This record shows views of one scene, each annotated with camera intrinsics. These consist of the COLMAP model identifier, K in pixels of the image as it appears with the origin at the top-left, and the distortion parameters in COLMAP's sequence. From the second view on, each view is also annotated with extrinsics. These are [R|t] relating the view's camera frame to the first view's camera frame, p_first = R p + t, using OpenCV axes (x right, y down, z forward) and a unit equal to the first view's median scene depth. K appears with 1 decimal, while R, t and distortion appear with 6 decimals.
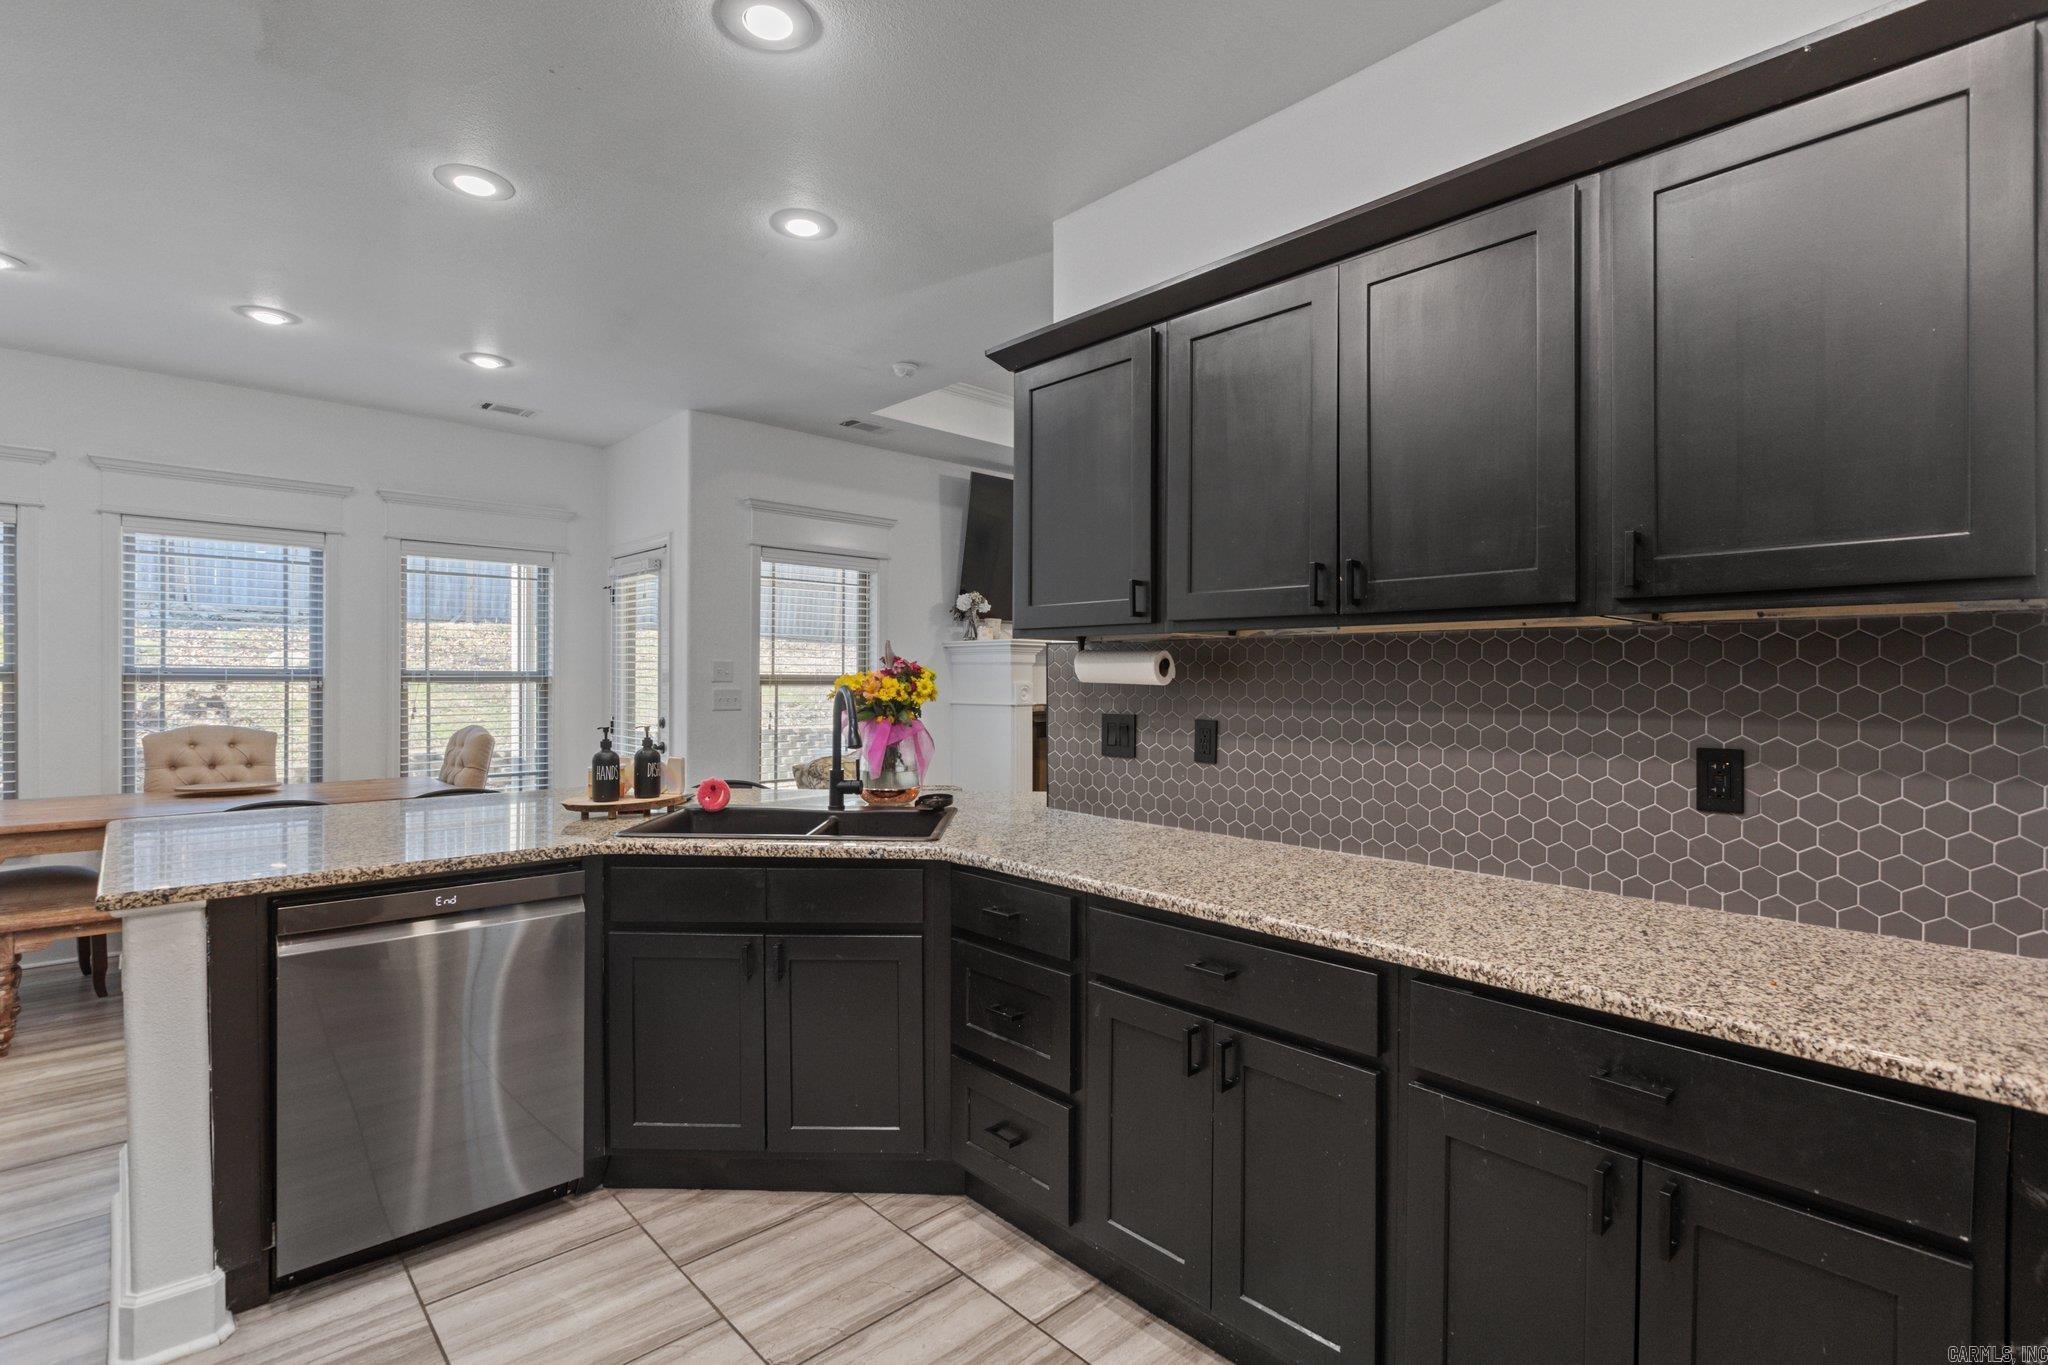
lens RADIAL K [[950.9, 0, 1022.7], [0, 950.9, 671.7], [0, 0, 1]] dist [0.000890, 0.000128]
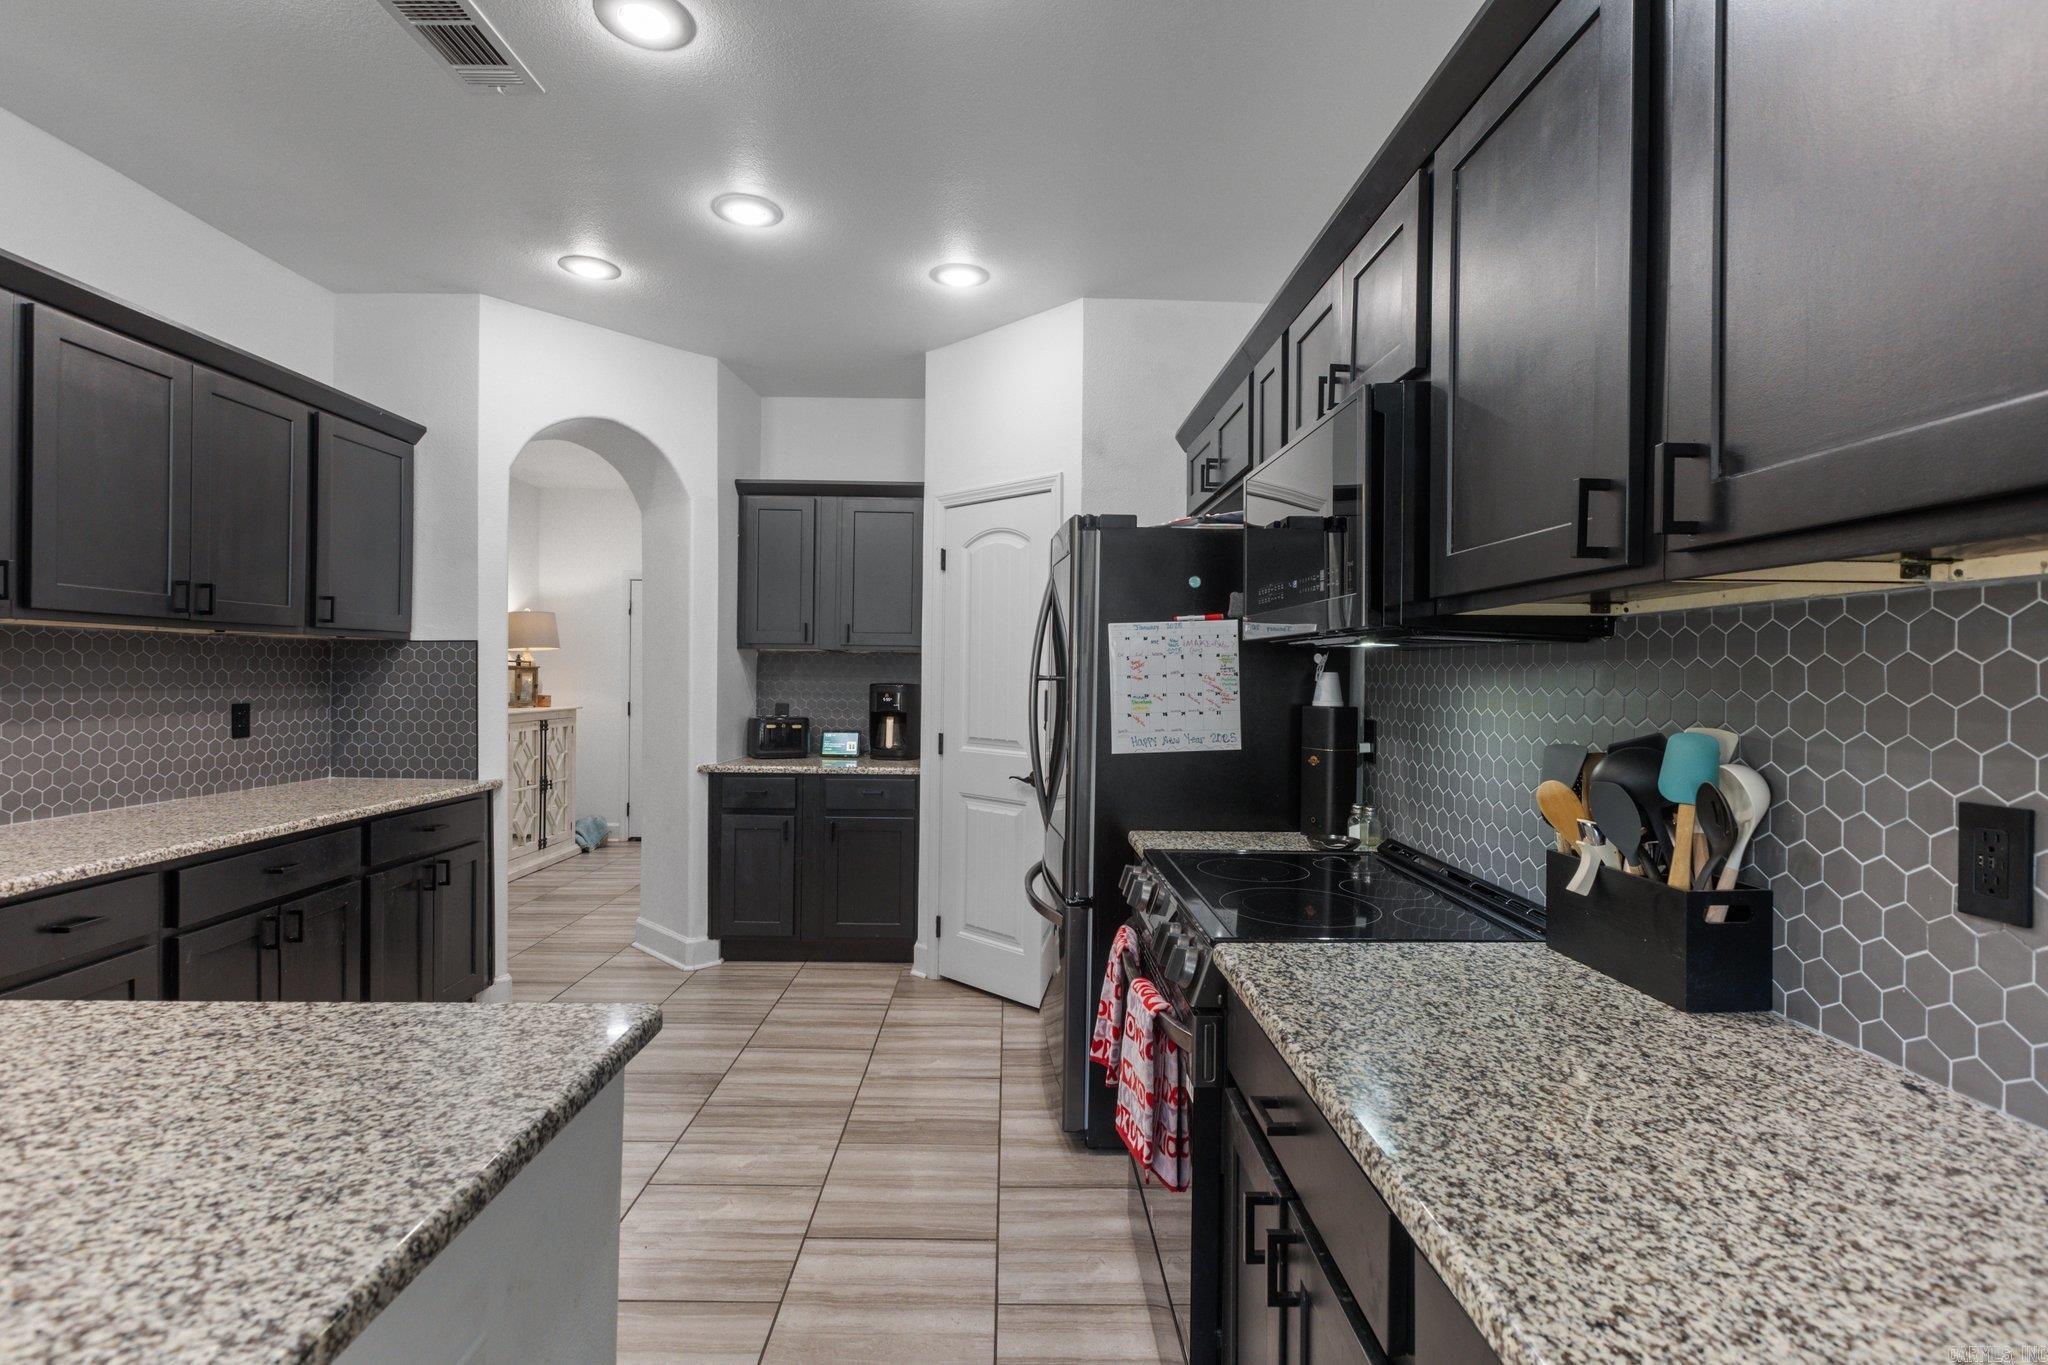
lens RADIAL K [[950.9, 0, 1024.9], [0, 950.9, 683.9], [0, 0, 1]] dist [0.000890, 0.000128]
pose [[-0.755078, -0.017598, 0.655398, -1.418407], [-0.017737, 0.999822, 0.006411, 0.001846], [-0.655394, -0.006785, -0.755256, 1.199747]]
